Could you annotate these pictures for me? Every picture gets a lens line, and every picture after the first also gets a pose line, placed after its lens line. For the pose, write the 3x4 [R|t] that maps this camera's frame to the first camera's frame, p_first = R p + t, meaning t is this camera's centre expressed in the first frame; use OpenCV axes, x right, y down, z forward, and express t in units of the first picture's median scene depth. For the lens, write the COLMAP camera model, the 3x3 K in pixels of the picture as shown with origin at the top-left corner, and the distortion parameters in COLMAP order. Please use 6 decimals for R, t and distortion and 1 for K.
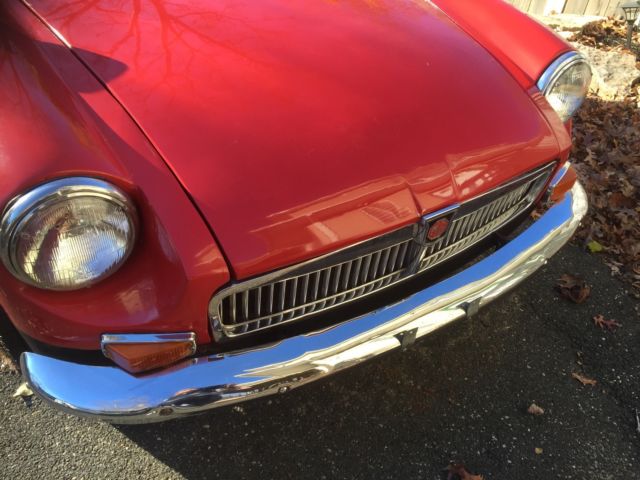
lens RADIAL K [[561.6, 0, 320.0], [0, 561.6, 240.0], [0, 0, 1]] dist [0.010301, -0.024391]
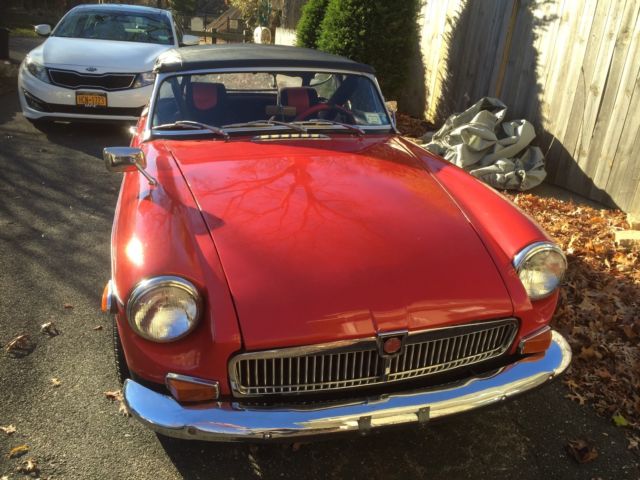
lens RADIAL K [[561.6, 0, 320.0], [0, 561.6, 240.0], [0, 0, 1]] dist [0.010301, -0.024391]
pose [[0.939891, 0.086638, -0.330301, 0.513898], [-0.183646, 0.943732, -0.275036, 0.162679], [0.287887, 0.319162, 0.902916, -0.461051]]
